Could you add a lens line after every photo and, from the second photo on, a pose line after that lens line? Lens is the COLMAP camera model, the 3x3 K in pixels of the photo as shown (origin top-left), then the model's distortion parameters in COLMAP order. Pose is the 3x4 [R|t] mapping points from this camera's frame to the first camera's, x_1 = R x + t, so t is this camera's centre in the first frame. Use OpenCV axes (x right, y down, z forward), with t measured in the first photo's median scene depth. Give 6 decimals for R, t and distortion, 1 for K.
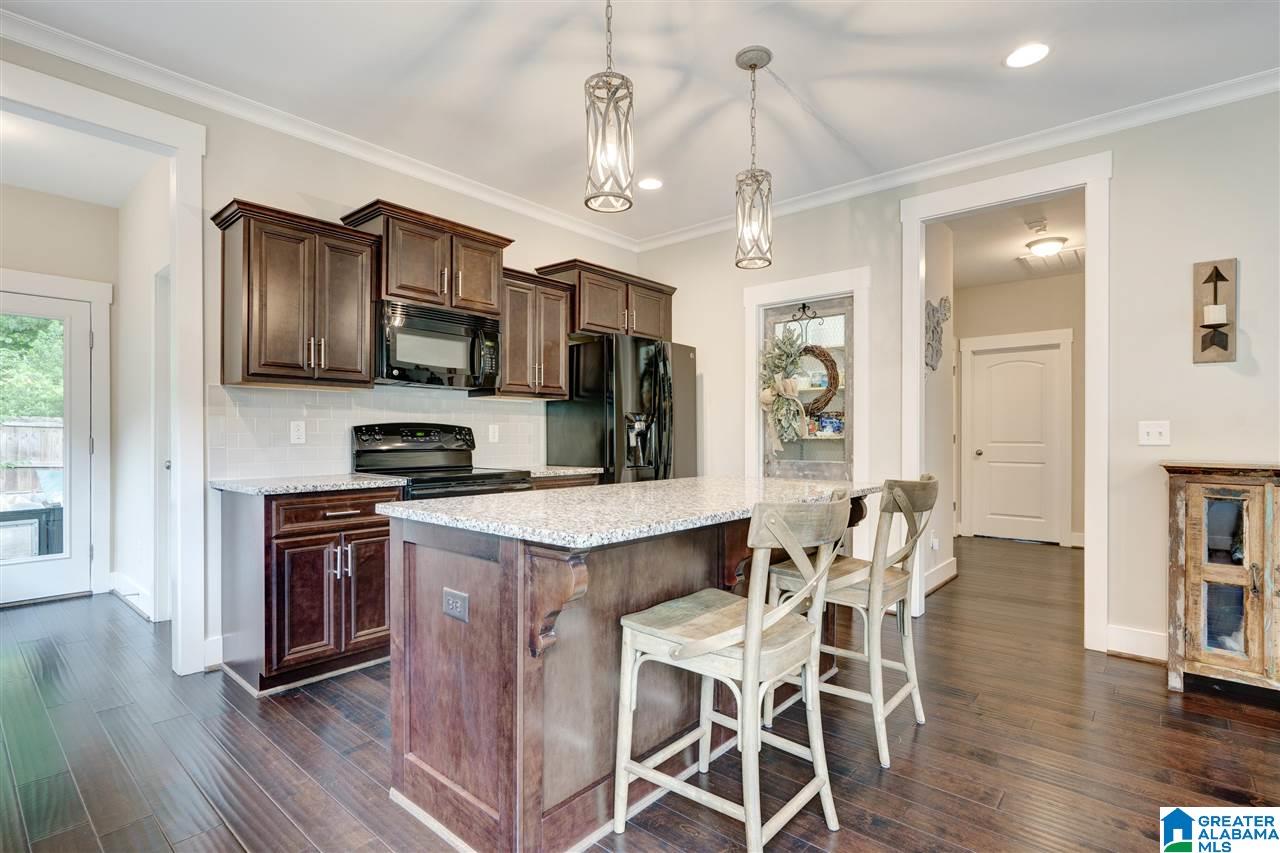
lens RADIAL K [[610.2, 0, 636.4], [0, 610.2, 433.5], [0, 0, 1]] dist [0.001149, 0.000114]
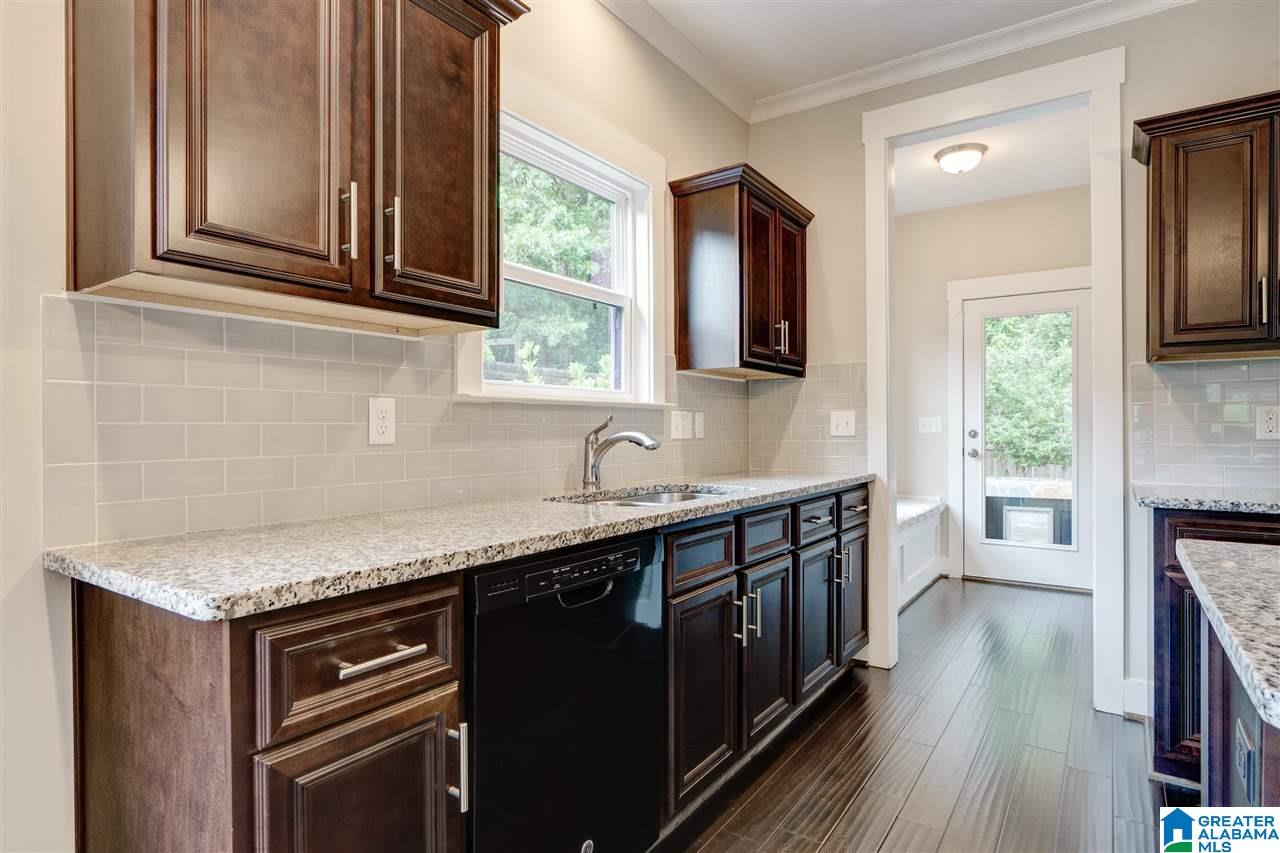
lens RADIAL K [[673.2, 0, 642.8], [0, 673.2, 432.5], [0, 0, 1]] dist [0.004634, 0.001016]
pose [[0.109948, 0.004853, -0.993925, 0.083150], [0.002313, 0.999984, 0.005138, 0.002765], [0.993935, -0.002864, 0.109935, 0.184458]]
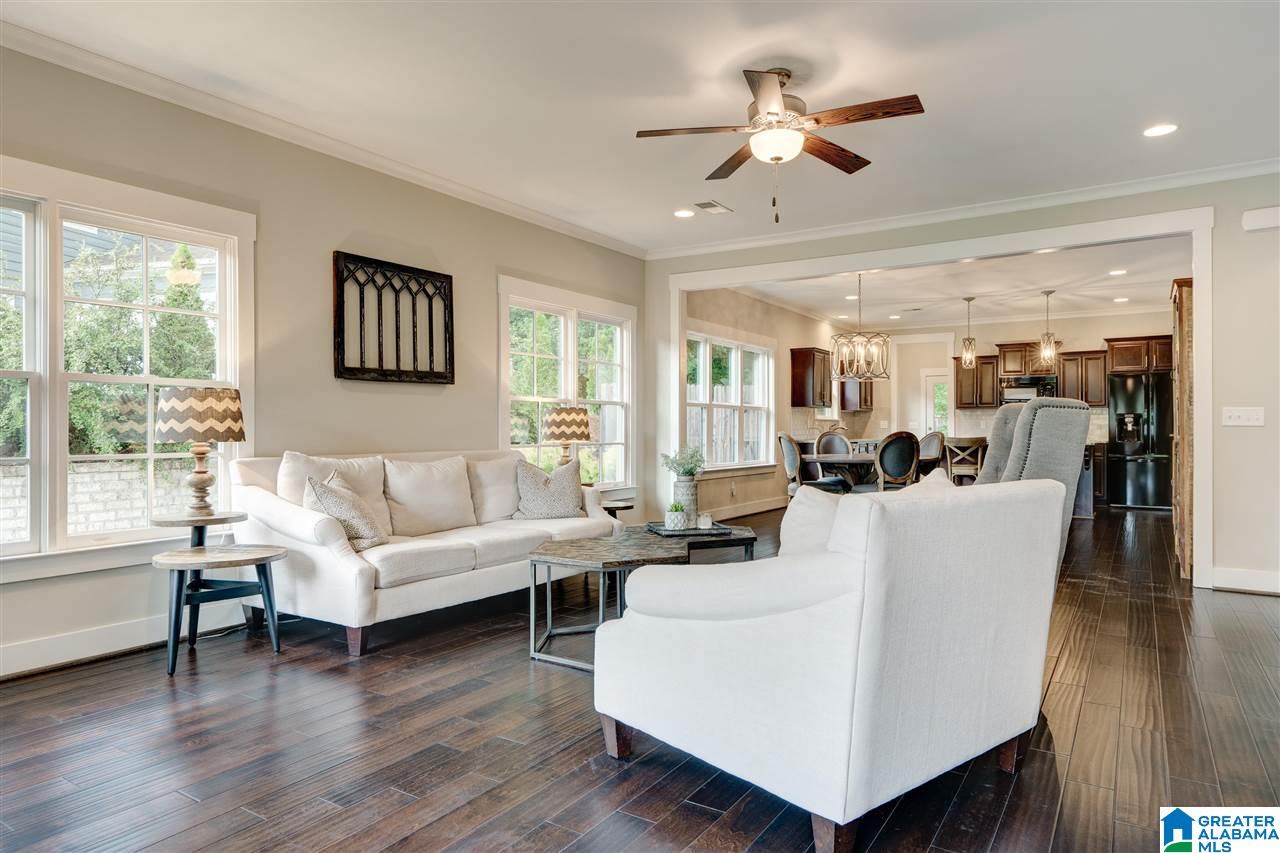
lens RADIAL K [[765.5, 0, 638.6], [0, 765.5, 422.5], [0, 0, 1]] dist [0.000058, -0.000145]
pose [[0.131609, -0.007029, -0.991277, 2.253080], [0.002677, 0.999974, -0.006735, 0.008127], [0.991298, -0.001768, 0.131624, -0.883944]]
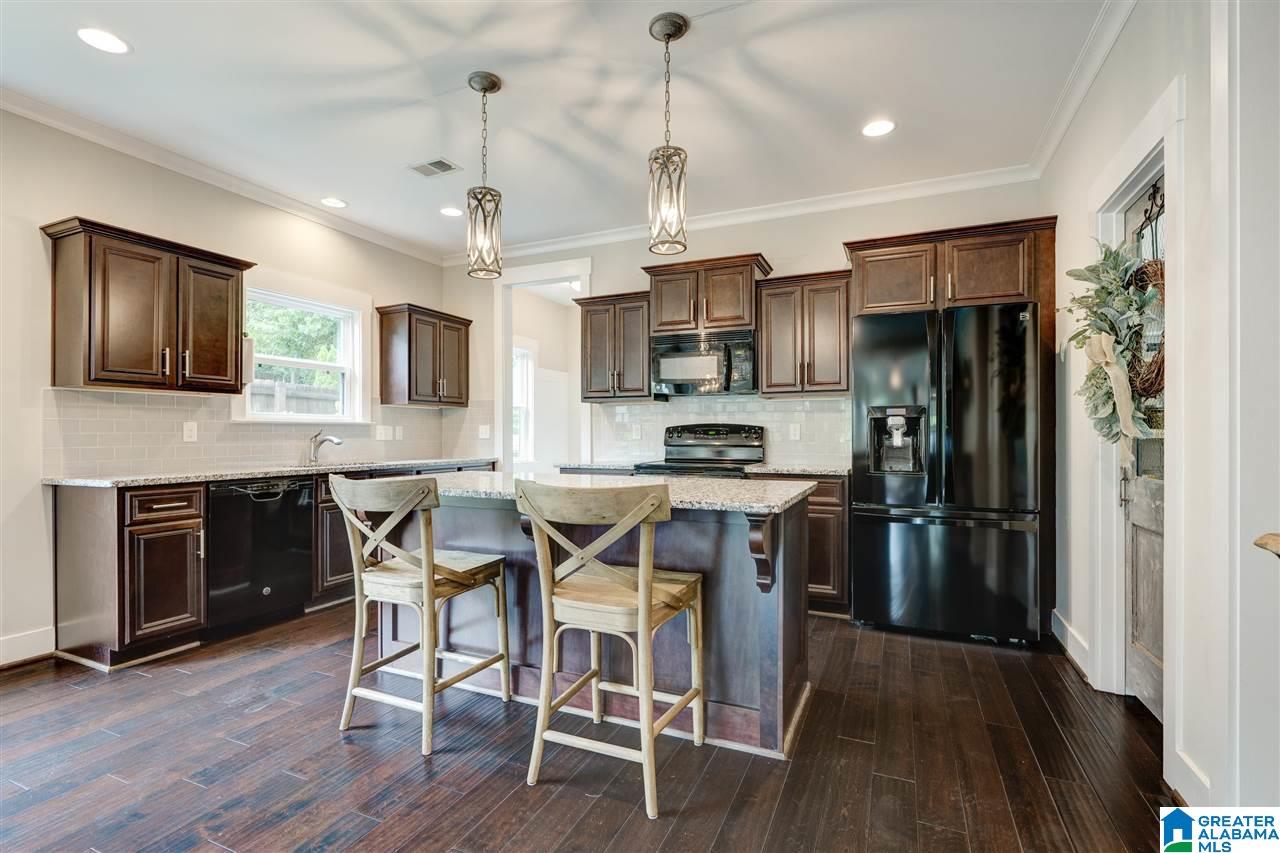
lens RADIAL K [[581.9, 0, 639.5], [0, 581.9, 430.6], [0, 0, 1]] dist [-0.004328, -0.000327]
pose [[0.294180, -0.007478, -0.955721, 0.658762], [0.003605, 0.999971, -0.006715, 0.003583], [0.955743, -0.001470, 0.294198, 0.450454]]
